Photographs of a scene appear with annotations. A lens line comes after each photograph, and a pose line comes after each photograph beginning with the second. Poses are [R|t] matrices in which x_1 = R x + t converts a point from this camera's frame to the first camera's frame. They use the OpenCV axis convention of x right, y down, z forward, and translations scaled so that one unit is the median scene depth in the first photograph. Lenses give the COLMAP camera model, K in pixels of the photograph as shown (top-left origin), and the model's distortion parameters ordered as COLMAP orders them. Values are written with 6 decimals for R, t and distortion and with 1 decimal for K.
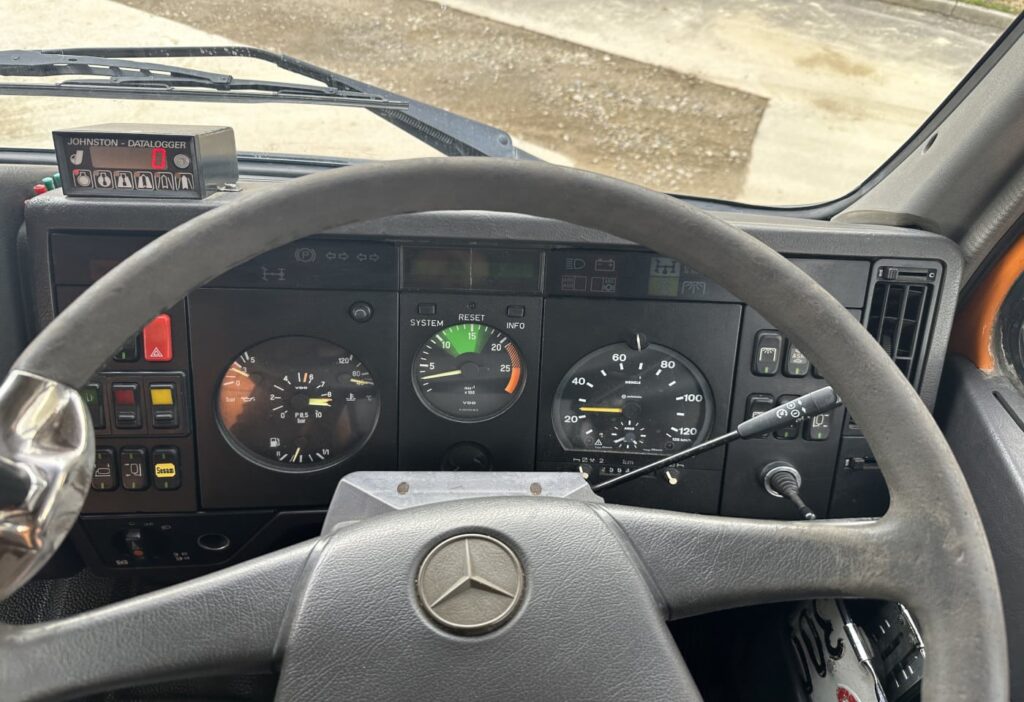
lens RADIAL K [[701.3, 0, 424.3], [0, 701.3, 393.2], [0, 0, 1]] dist [-0.002046, -0.003251]
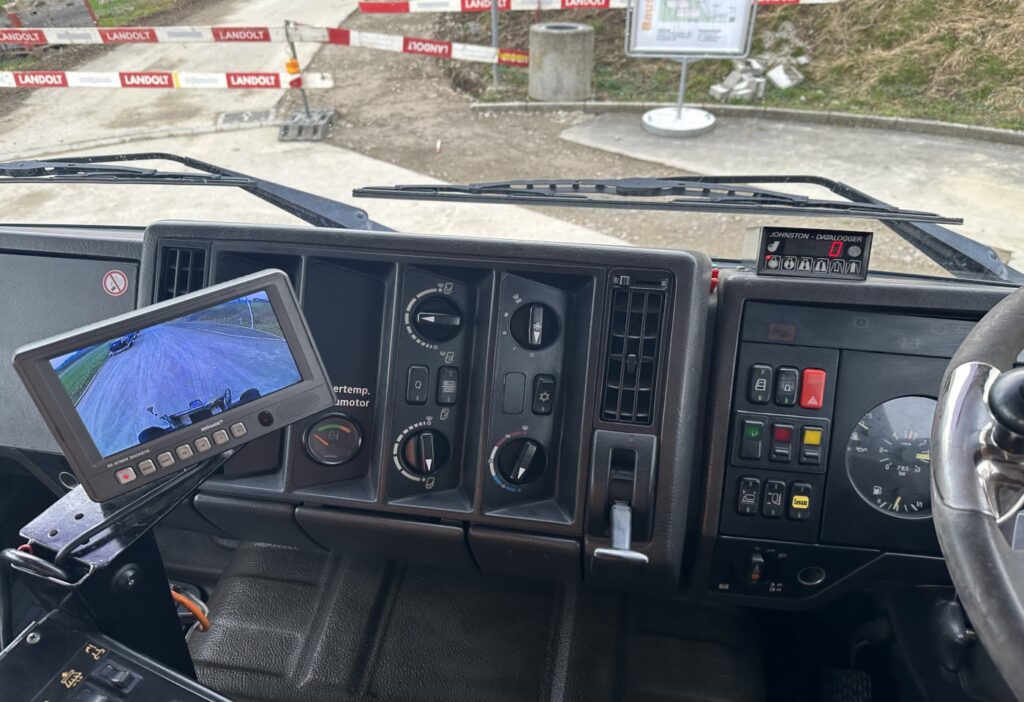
lens RADIAL K [[701.3, 0, 424.3], [0, 701.3, 393.2], [0, 0, 1]] dist [-0.002046, -0.003251]
pose [[0.979804, 0.053450, -0.192682, -0.859020], [-0.090632, 0.977656, -0.189669, 0.235694], [0.178239, 0.203302, 0.962756, -0.315955]]
